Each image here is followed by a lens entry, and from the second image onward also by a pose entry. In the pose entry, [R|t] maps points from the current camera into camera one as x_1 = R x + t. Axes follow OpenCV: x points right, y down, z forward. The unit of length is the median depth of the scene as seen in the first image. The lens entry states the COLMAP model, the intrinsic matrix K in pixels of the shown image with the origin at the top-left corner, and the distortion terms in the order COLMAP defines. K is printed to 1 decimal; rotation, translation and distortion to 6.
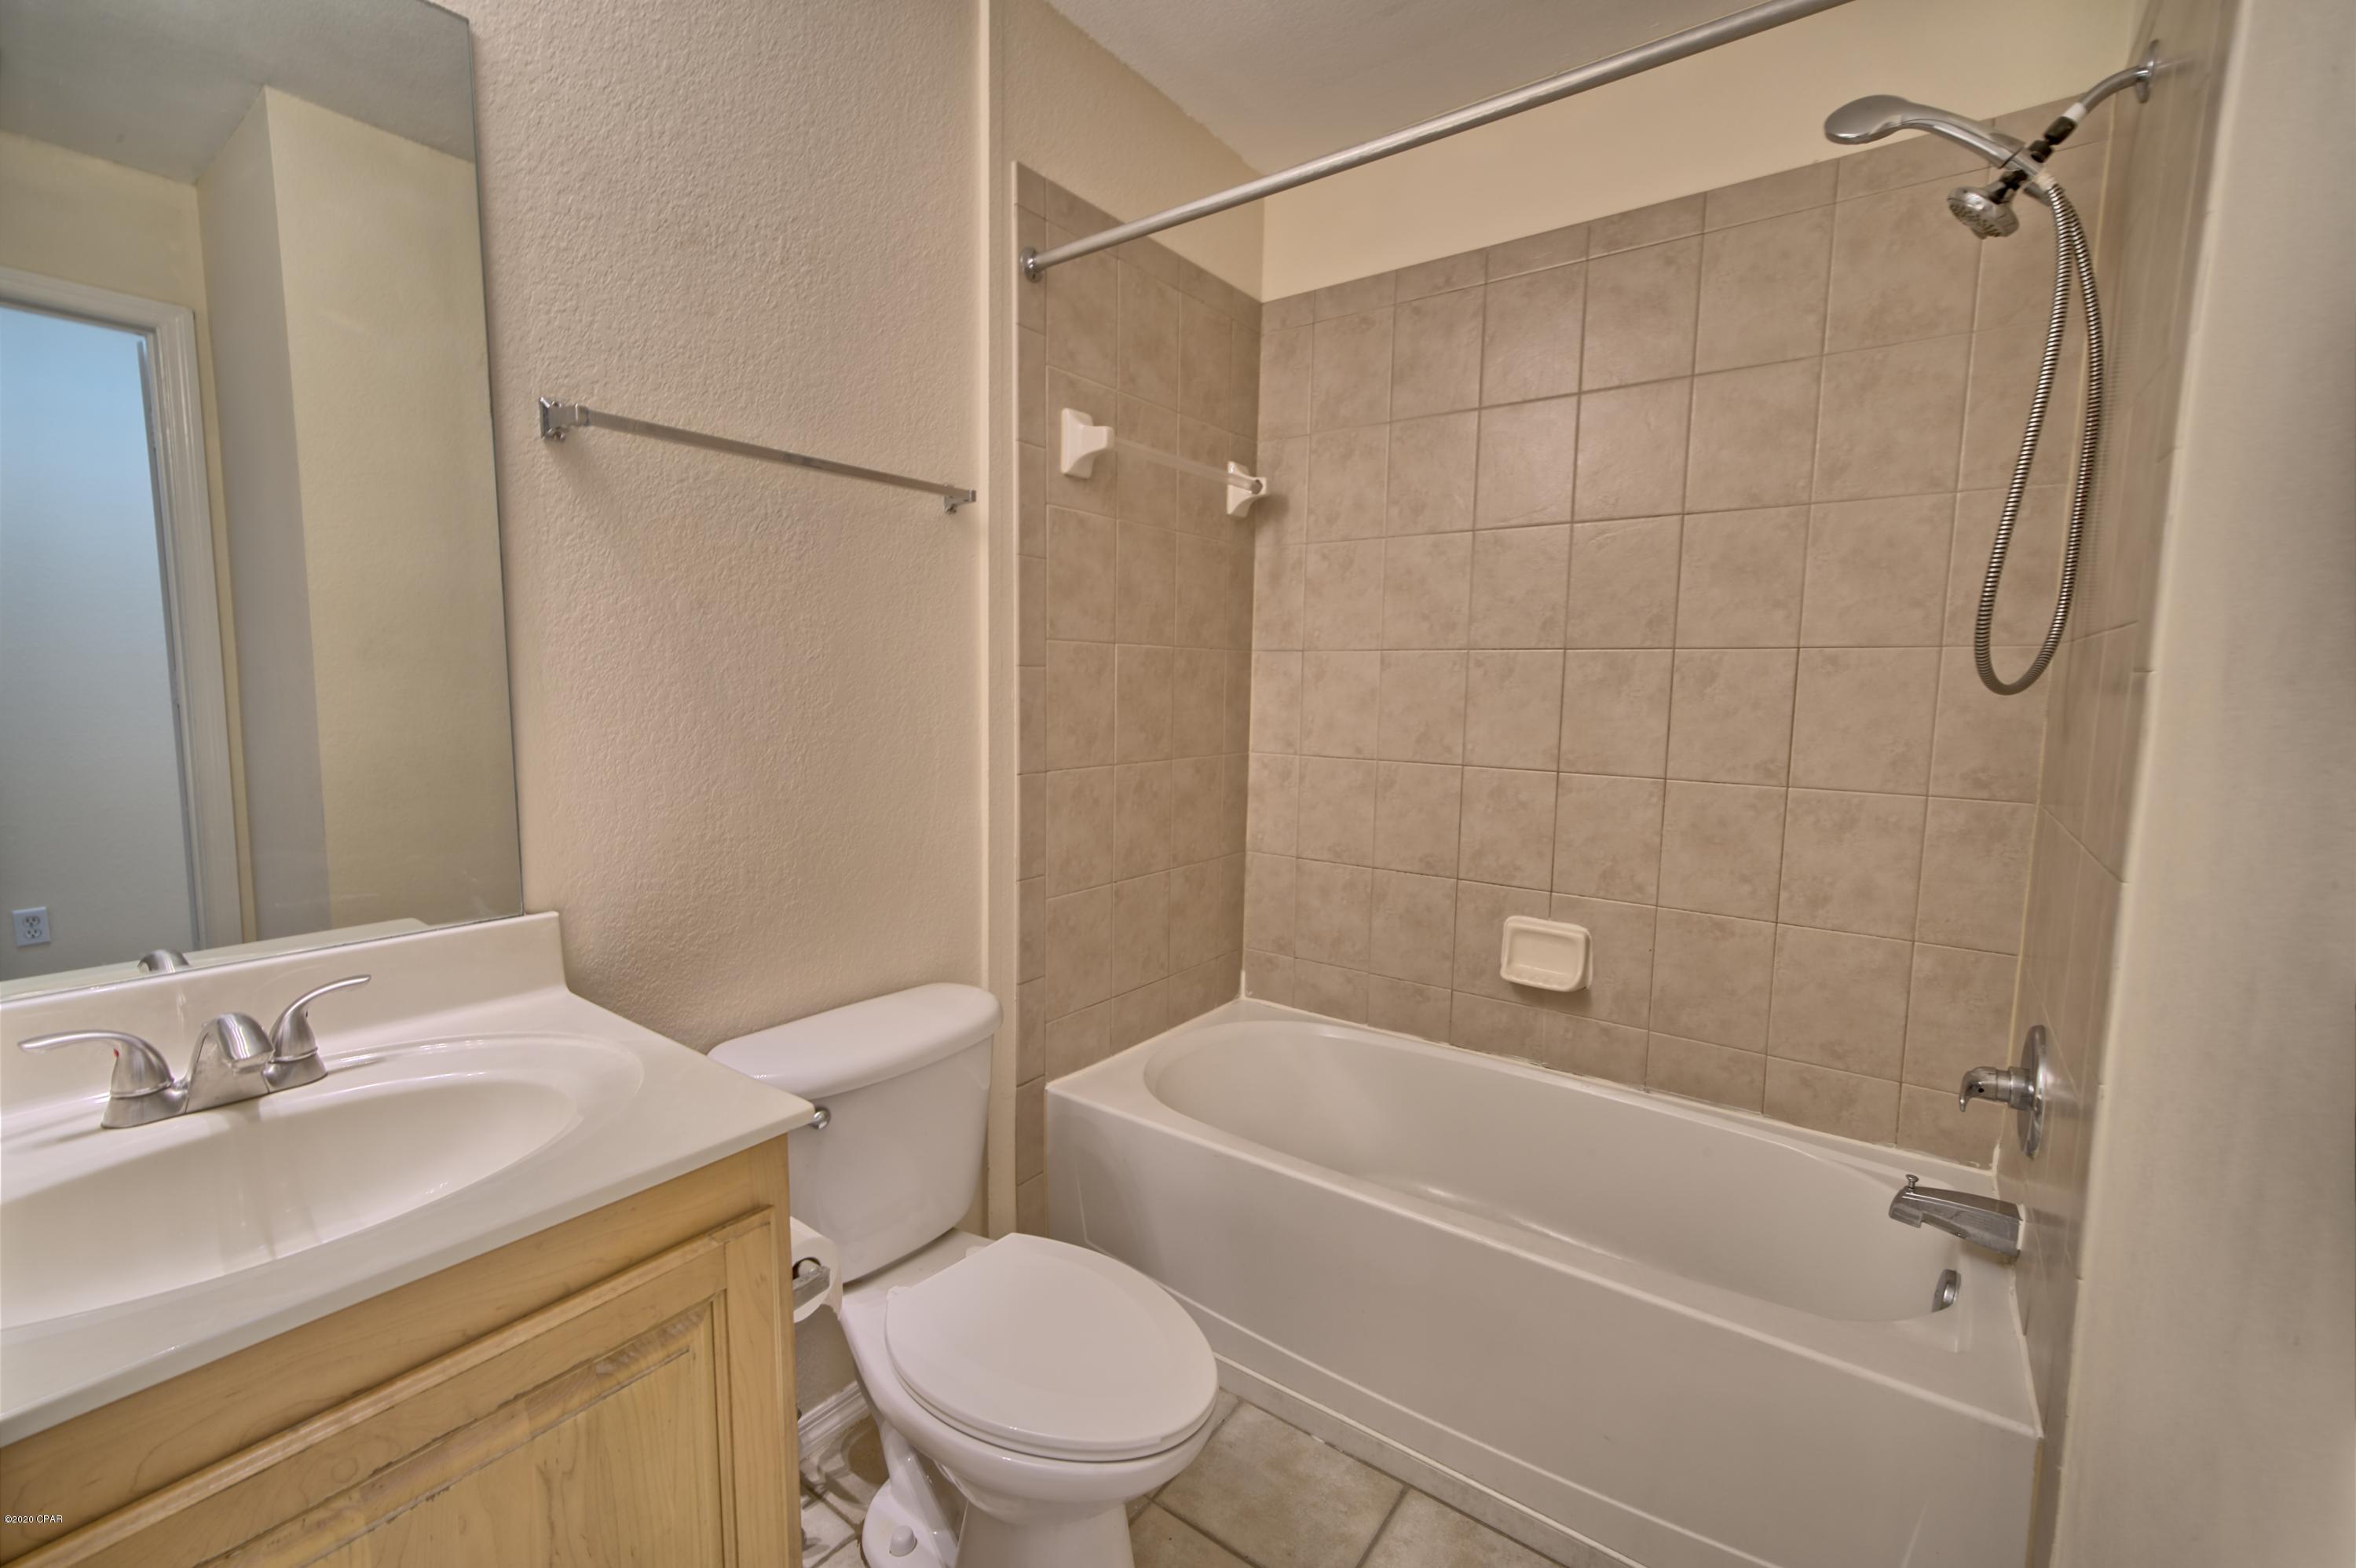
lens RADIAL K [[992.4, 0, 1183.6], [0, 992.4, 786.1], [0, 0, 1]] dist [0.000751, 0.000081]
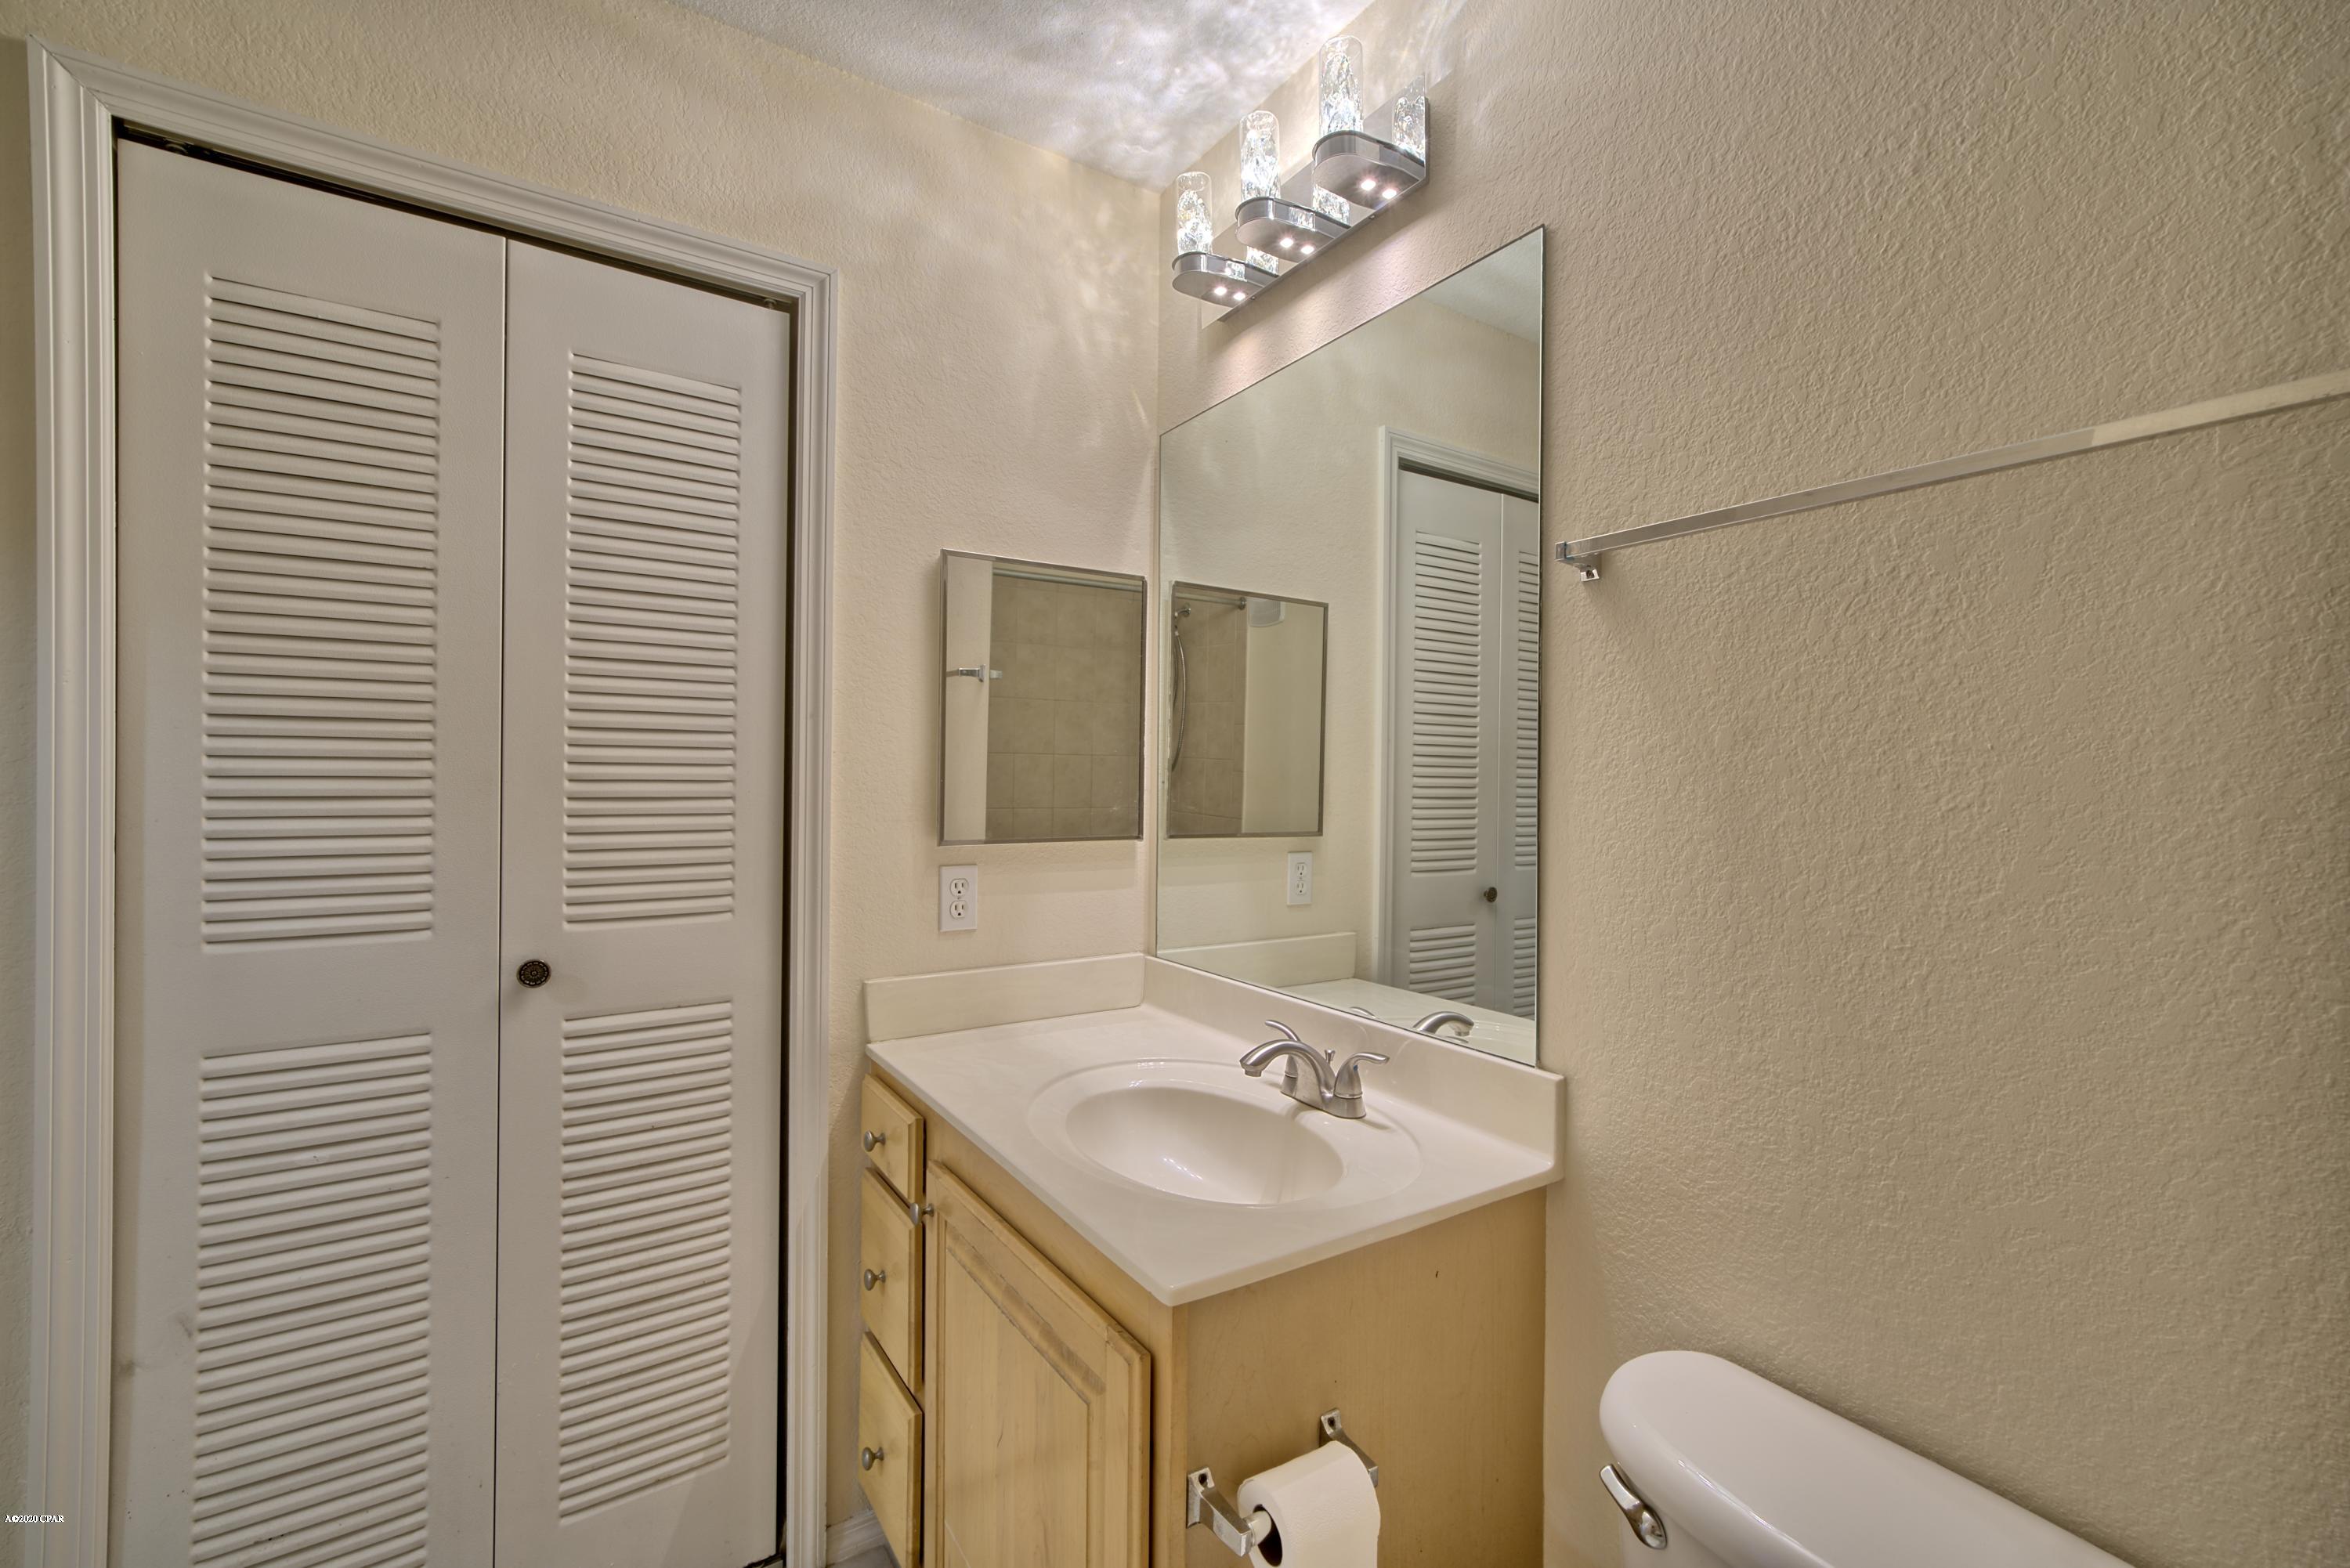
lens RADIAL K [[989.9, 0, 1179.3], [0, 989.9, 781.9], [0, 0, 1]] dist [0.000751, 0.000081]
pose [[-0.367945, -0.017041, -0.929691, 0.346816], [-0.116401, 0.992811, 0.027870, -0.123481], [0.922533, 0.118471, -0.367284, 0.905479]]
